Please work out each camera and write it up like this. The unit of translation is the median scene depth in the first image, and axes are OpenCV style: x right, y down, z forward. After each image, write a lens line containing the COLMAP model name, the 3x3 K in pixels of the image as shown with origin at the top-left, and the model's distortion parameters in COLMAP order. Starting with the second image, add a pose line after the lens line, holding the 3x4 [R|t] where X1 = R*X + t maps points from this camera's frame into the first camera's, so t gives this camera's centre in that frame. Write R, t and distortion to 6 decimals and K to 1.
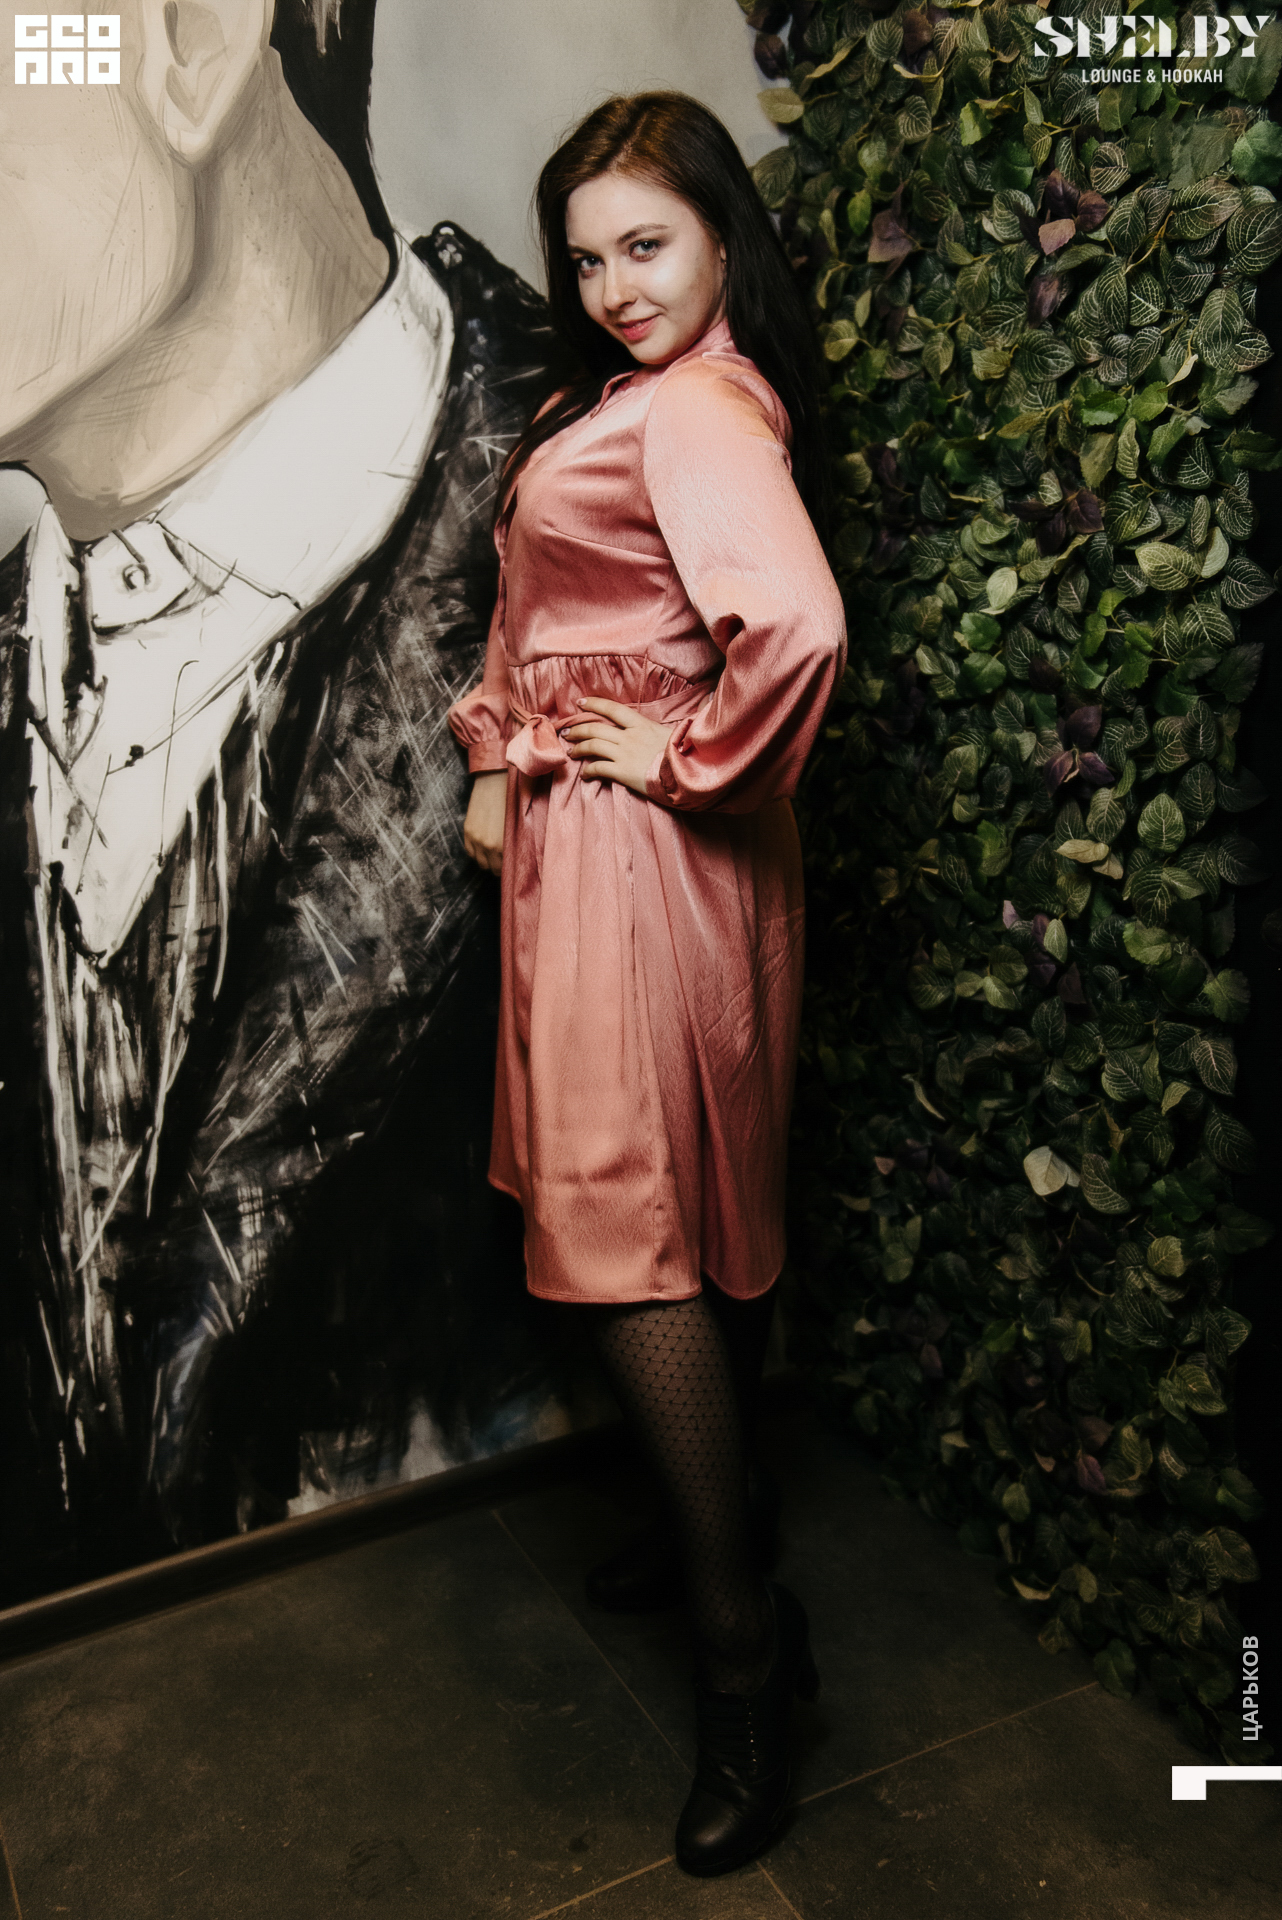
lens RADIAL K [[1837.0, 0, 646.2], [0, 1837.0, 814.4], [0, 0, 1]] dist [0.143606, 0.000000]
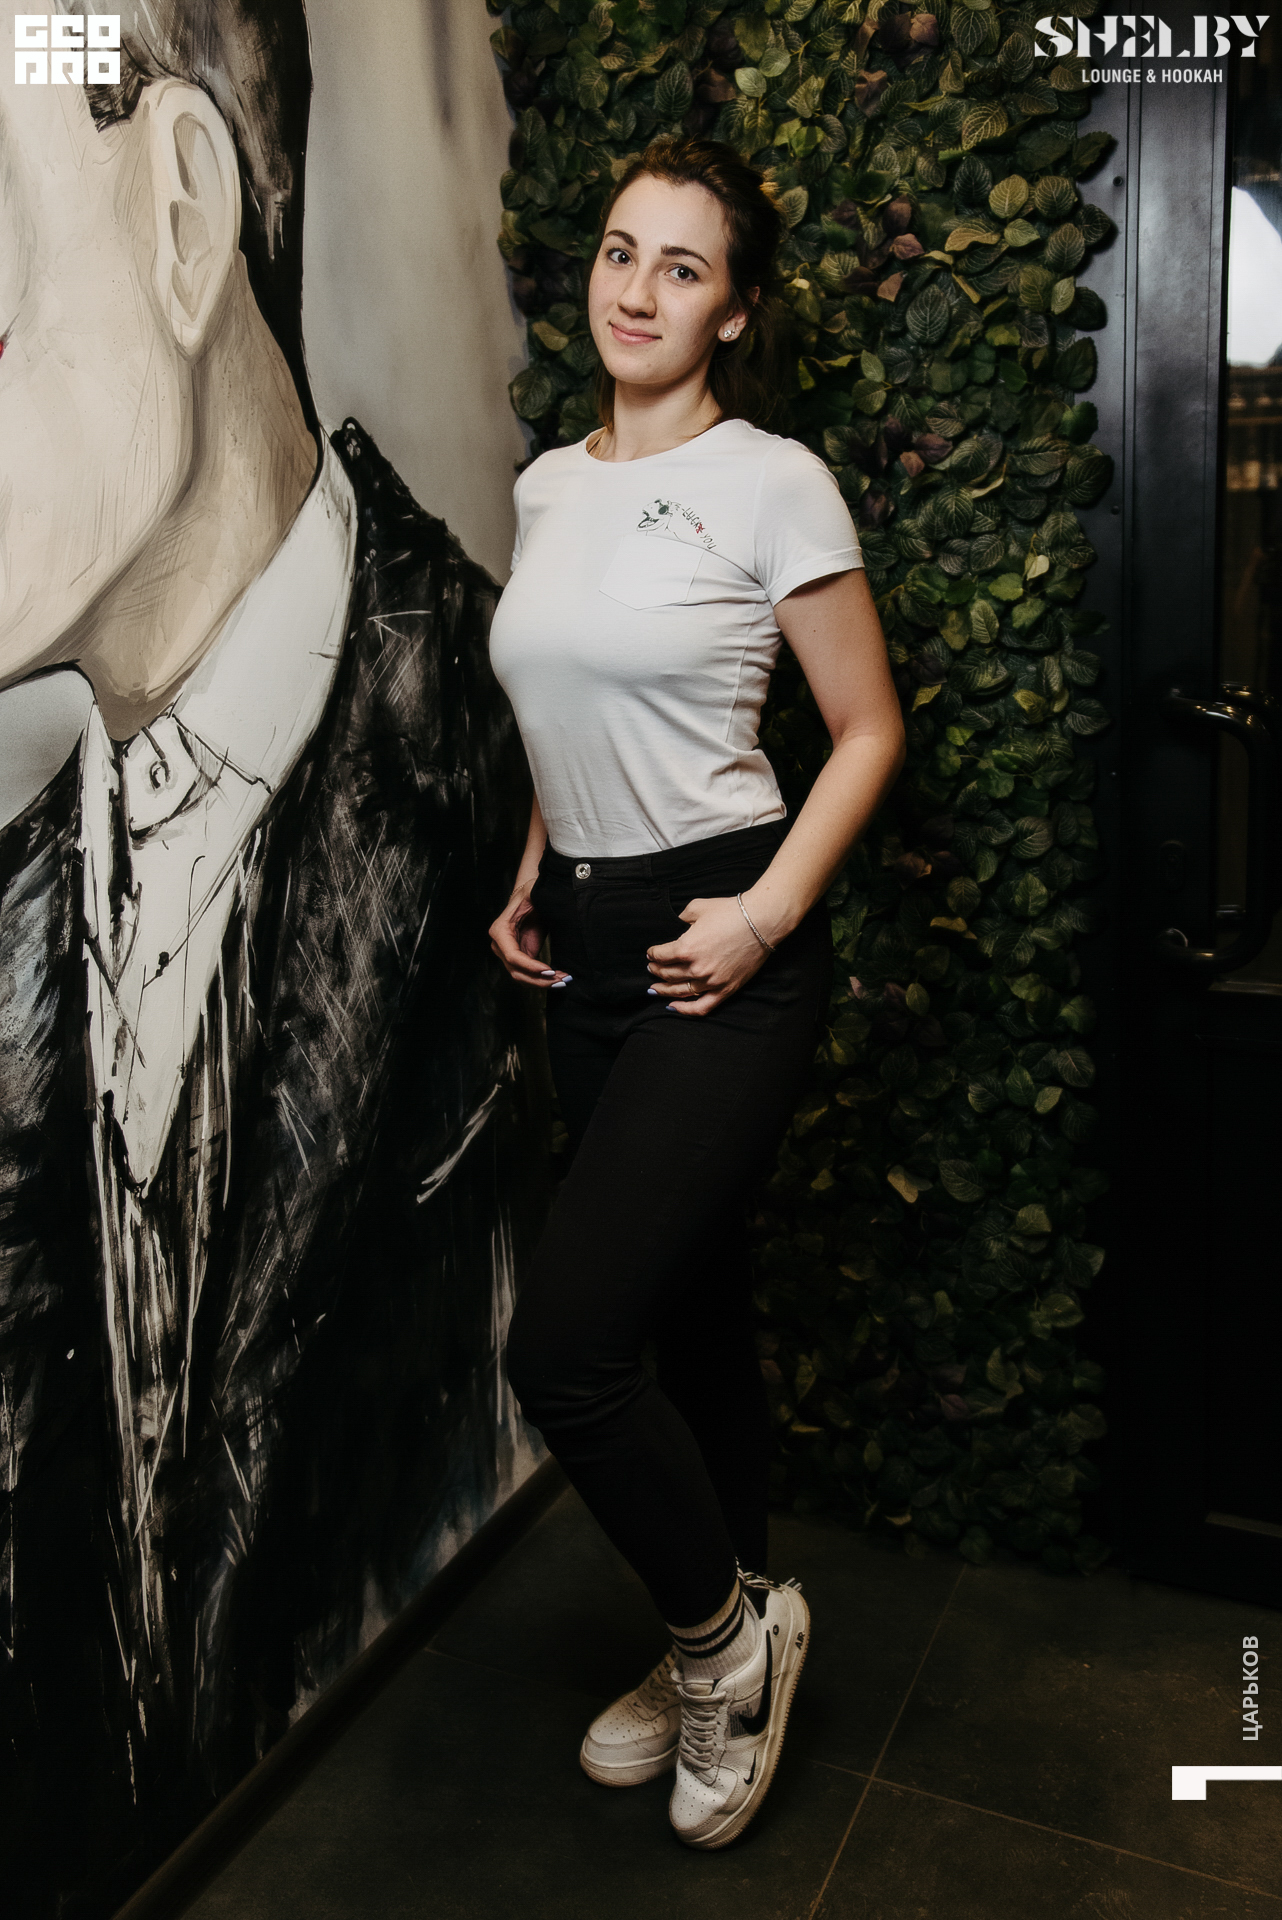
lens RADIAL K [[1676.1, 0, 645.7], [0, 1676.1, 825.1], [0, 0, 1]] dist [0.046559, -0.006414]
pose [[0.785046, -0.094477, 0.612190, -0.582936], [0.127700, 0.991755, -0.010703, -0.059246], [-0.606132, 0.086579, 0.790638, 0.171371]]
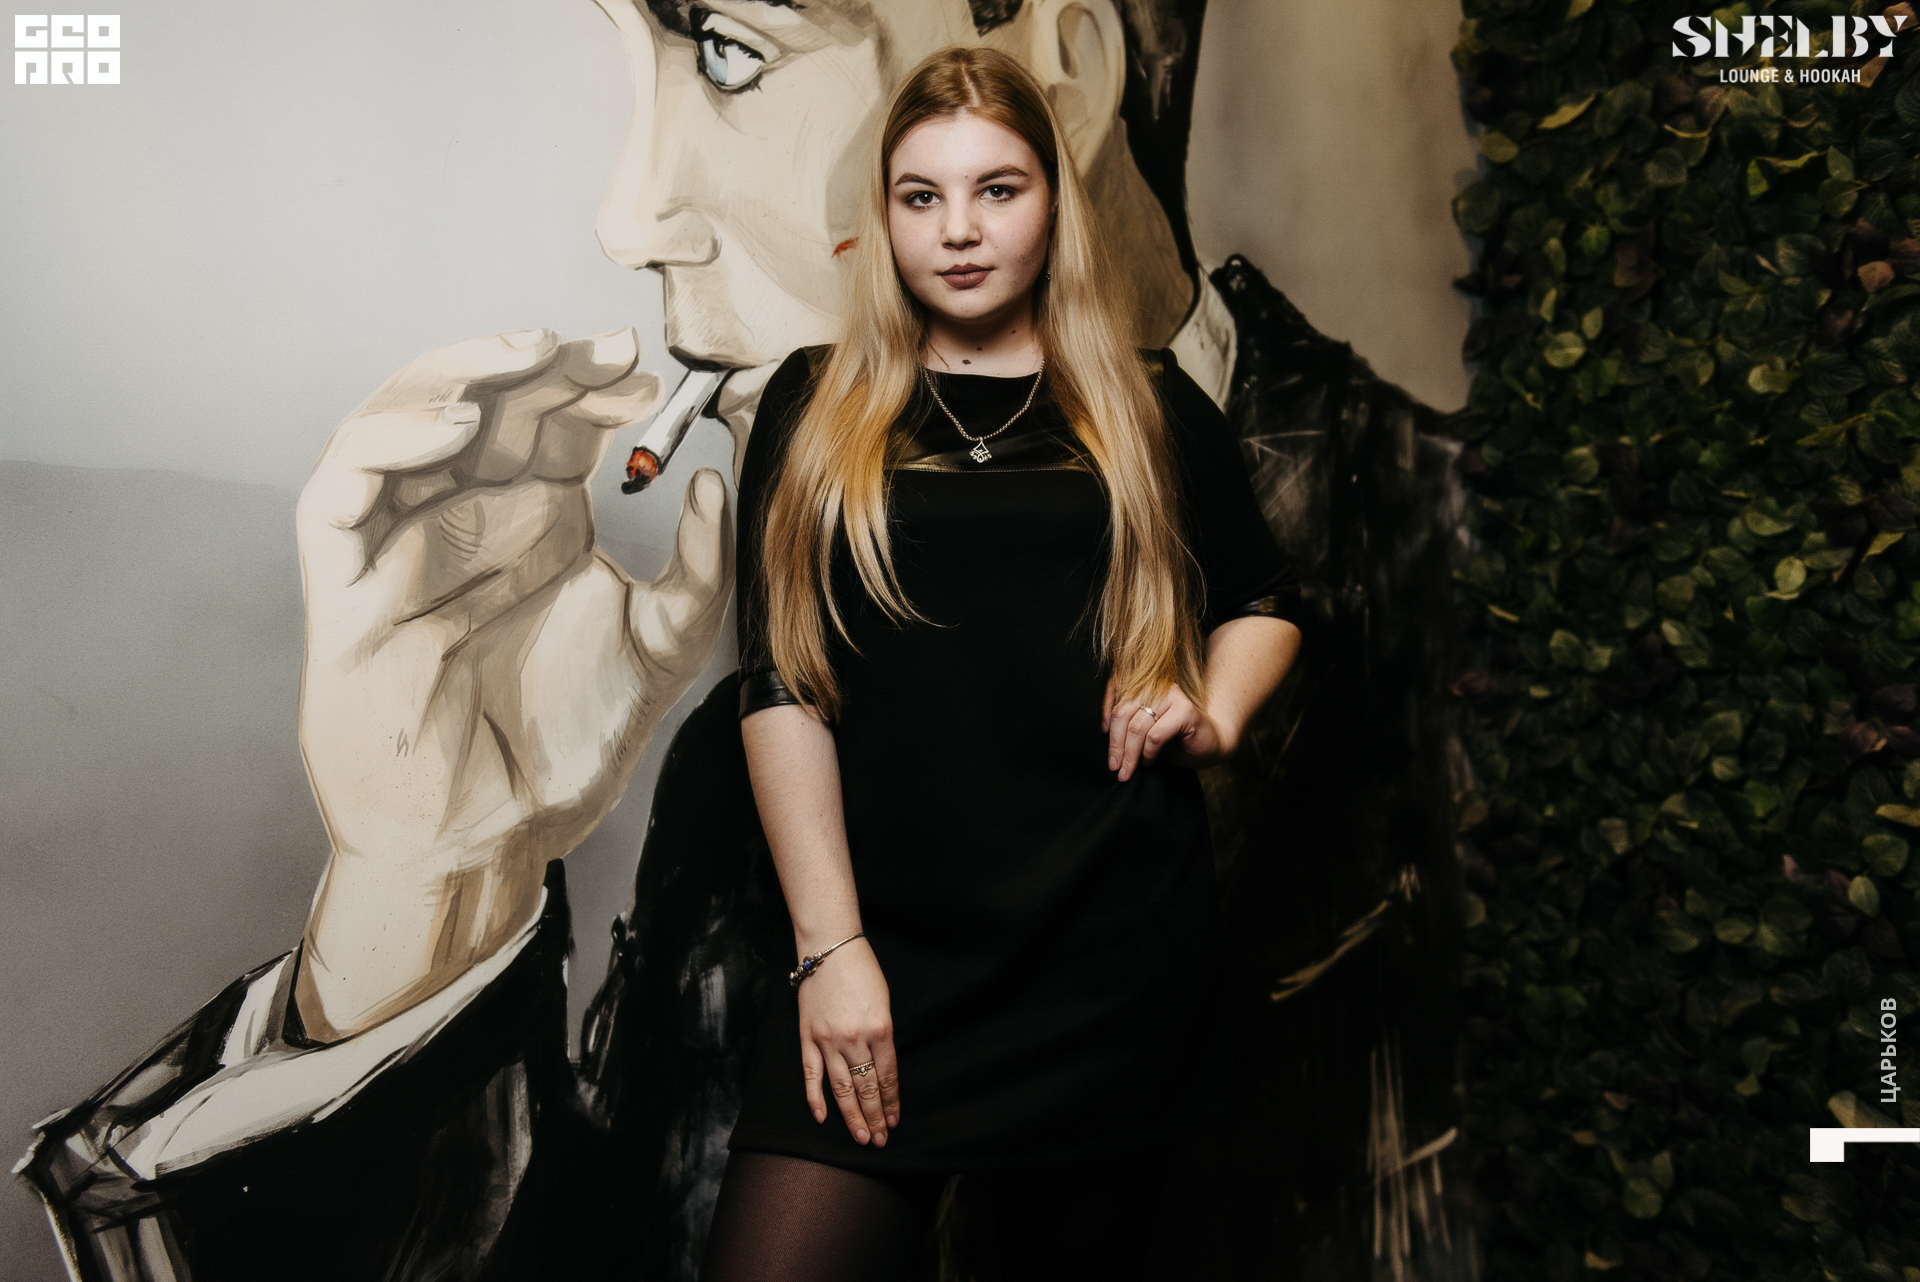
lens RADIAL K [[1811.6, 0, 1002.6], [0, 1811.6, 567.6], [0, 0, 1]] dist [0.304285, 0.000000]
pose [[0.991043, -0.015794, 0.132607, -0.401762], [0.024604, 0.997578, -0.065067, -0.059504], [-0.131258, 0.067747, 0.989031, -0.072178]]
